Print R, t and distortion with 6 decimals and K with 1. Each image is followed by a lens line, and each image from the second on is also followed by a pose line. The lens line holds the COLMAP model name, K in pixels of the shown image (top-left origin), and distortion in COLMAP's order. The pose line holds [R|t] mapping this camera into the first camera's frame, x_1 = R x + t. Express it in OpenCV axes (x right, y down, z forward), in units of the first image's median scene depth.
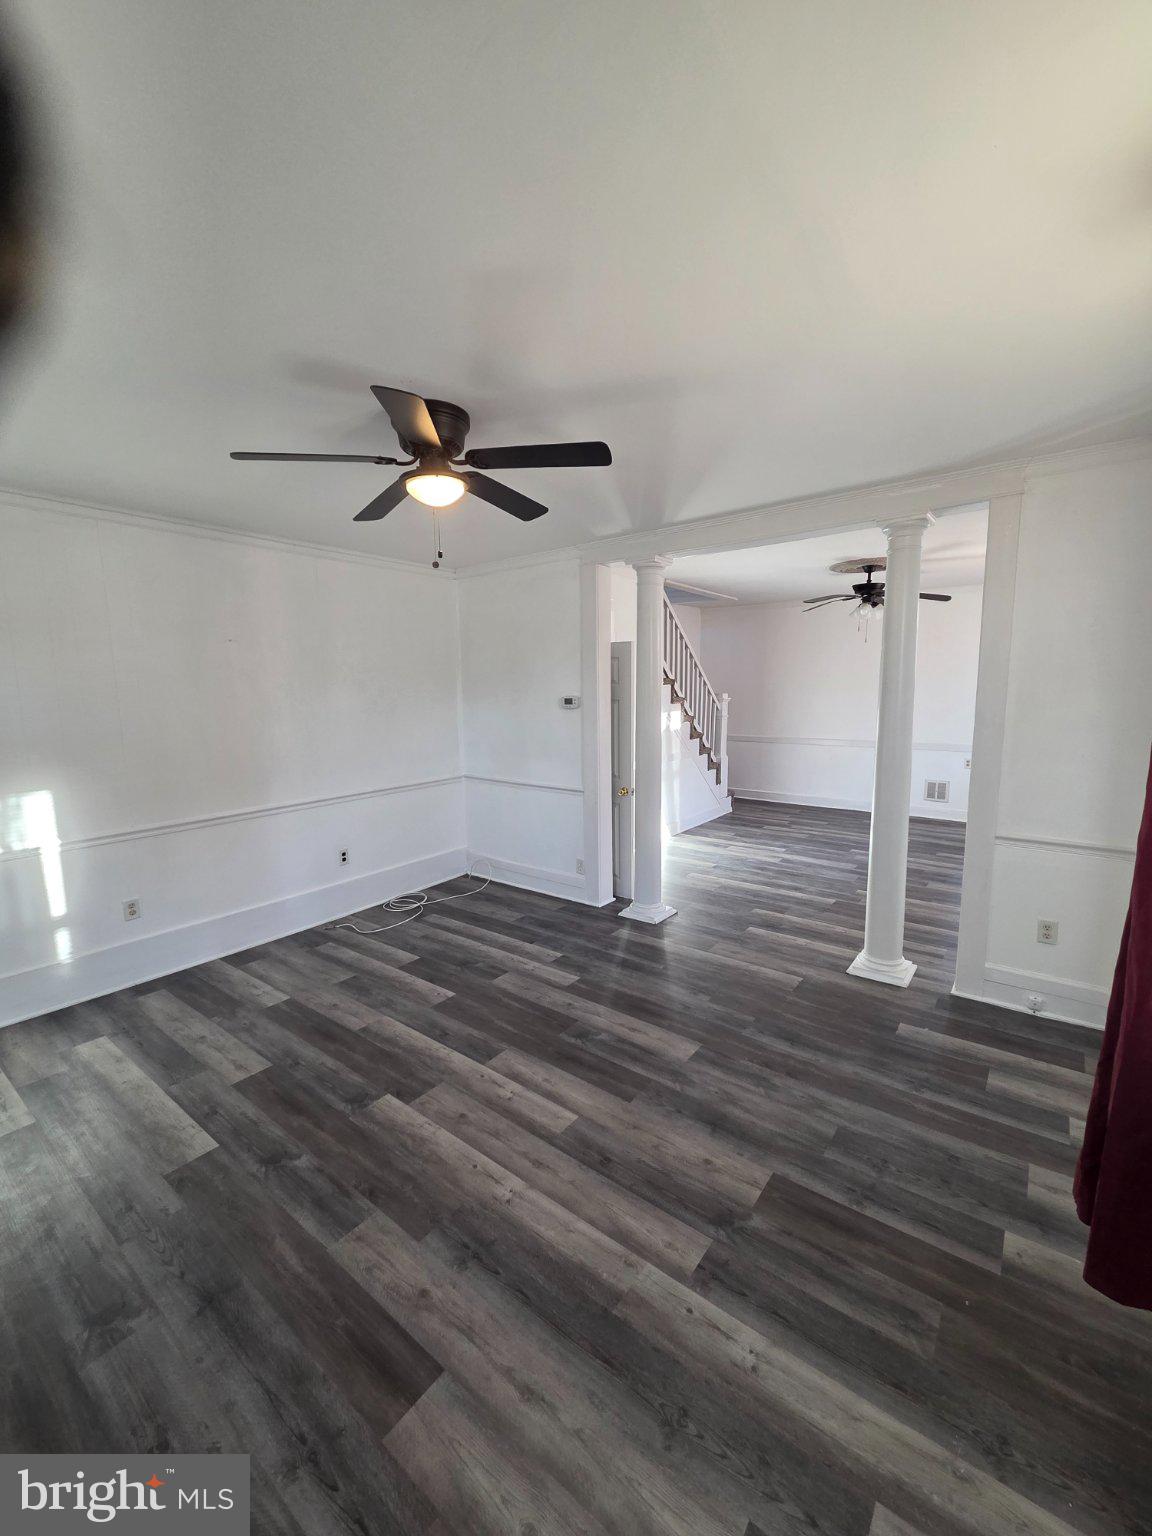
lens RADIAL K [[624.3, 0, 581.3], [0, 624.3, 767.0], [0, 0, 1]] dist [0.002839, 0.000208]
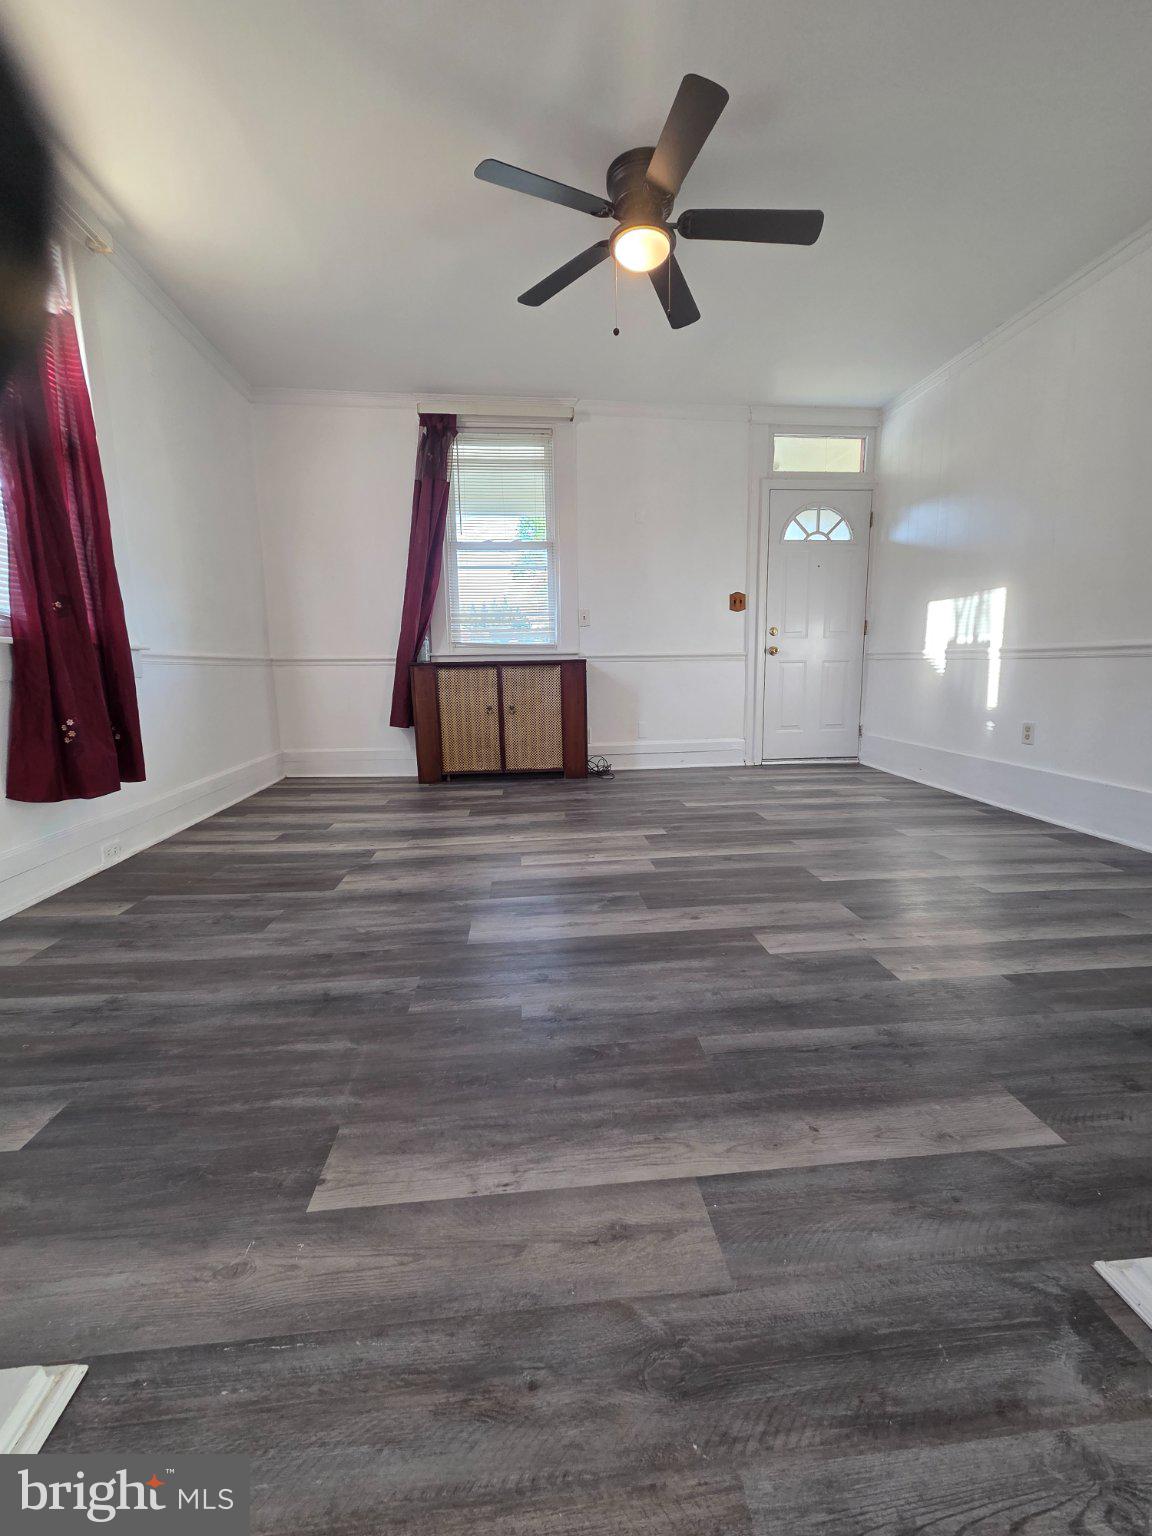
lens RADIAL K [[624.3, 0, 581.3], [0, 624.3, 767.0], [0, 0, 1]] dist [0.002839, 0.000208]
pose [[-0.730063, 0.127568, -0.671368, 0.536029], [-0.069147, 0.963591, 0.258286, 0.100235], [0.679873, 0.234988, -0.694661, 1.540923]]
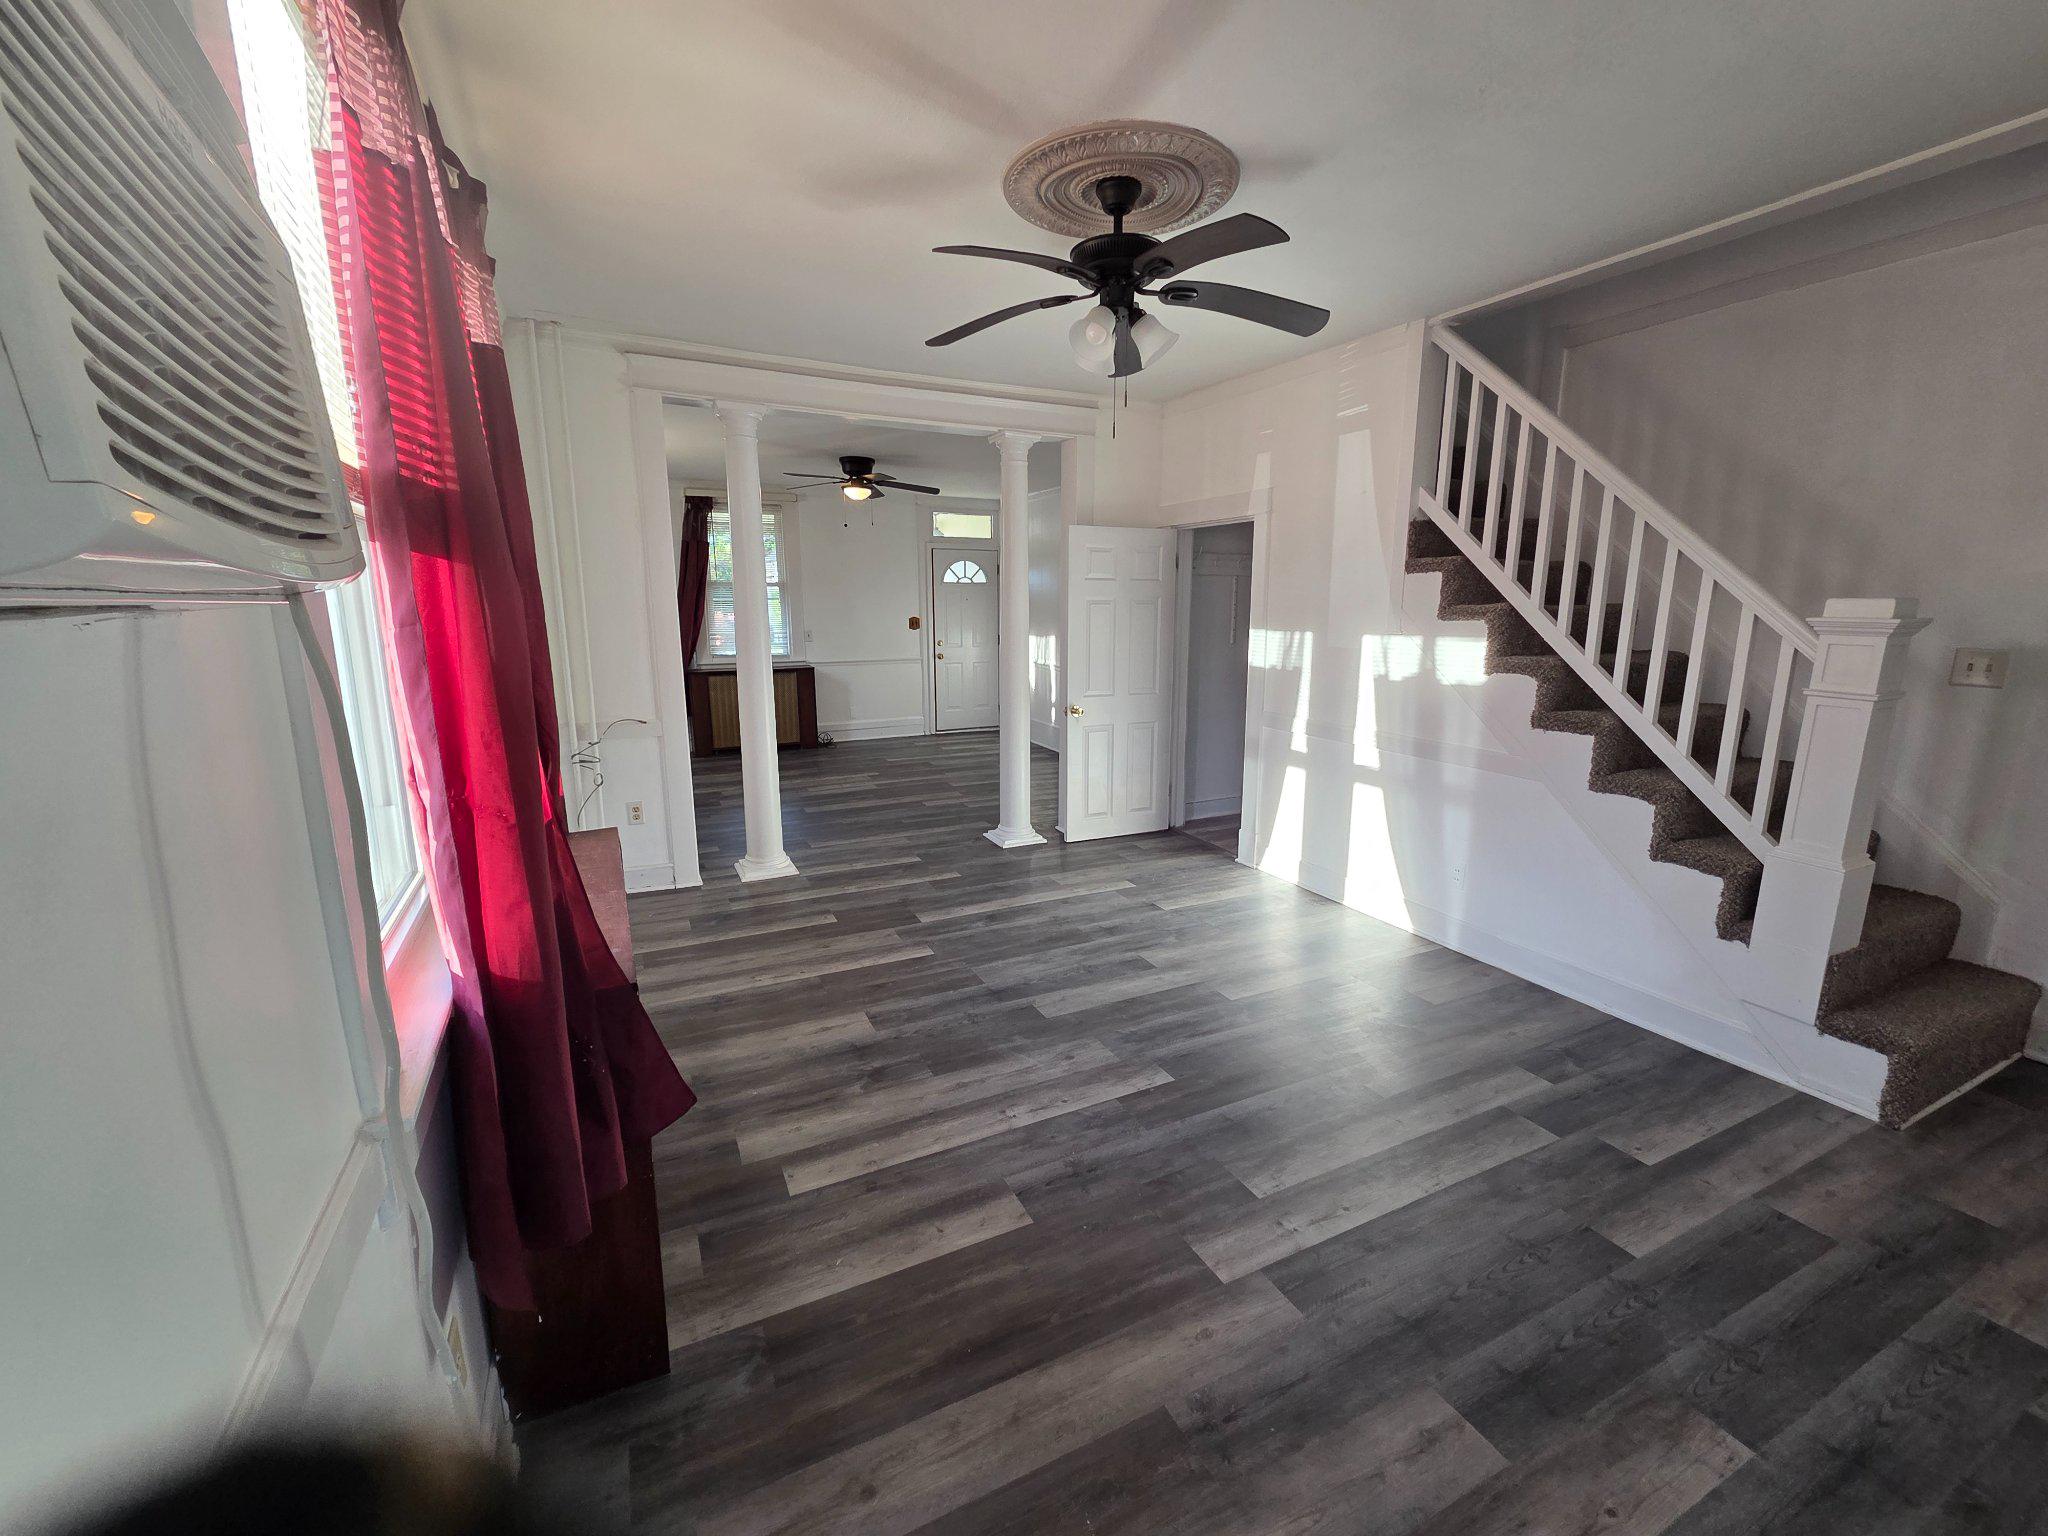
lens RADIAL K [[836.9, 0, 1021.4], [0, 836.9, 762.0], [0, 0, 1]] dist [0.002481, 0.000137]
pose [[-0.451848, 0.179071, -0.873937, 1.844209], [-0.111661, 0.960590, 0.254557, -0.288295], [0.885079, 0.212606, -0.414046, 2.417021]]
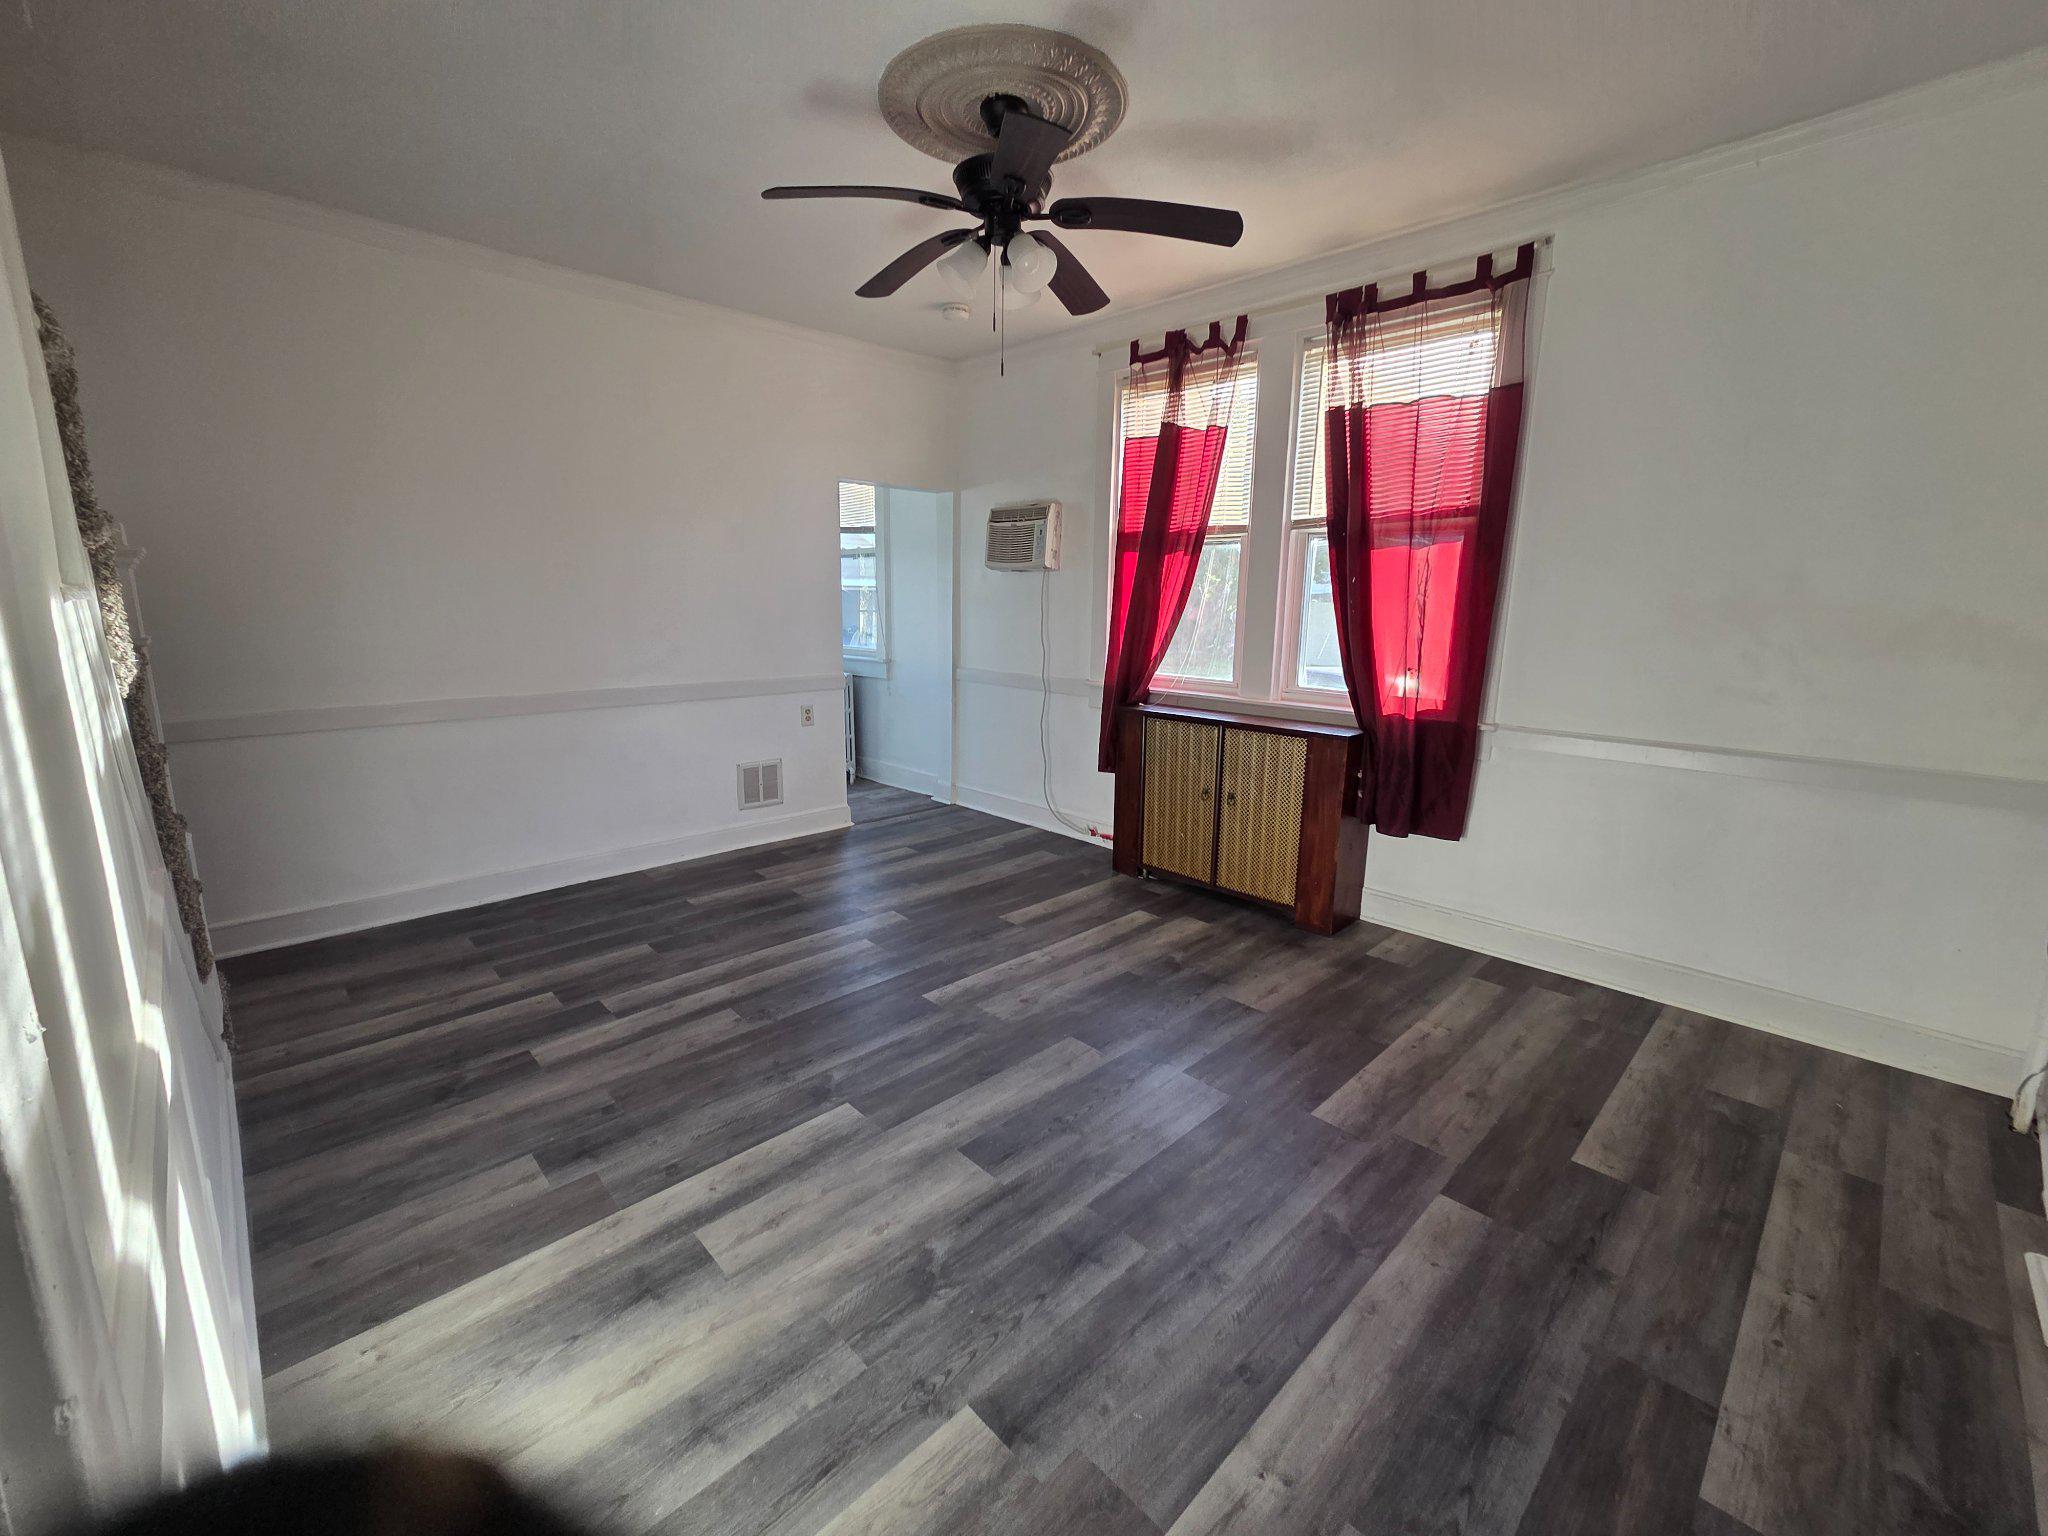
lens RADIAL K [[836.9, 0, 1021.4], [0, 836.9, 762.0], [0, 0, 1]] dist [0.002481, 0.000137]
pose [[0.152944, -0.181700, 0.971387, 0.020679], [0.114651, 0.979577, 0.165180, -0.152677], [-0.981562, 0.086107, 0.170652, 1.920189]]
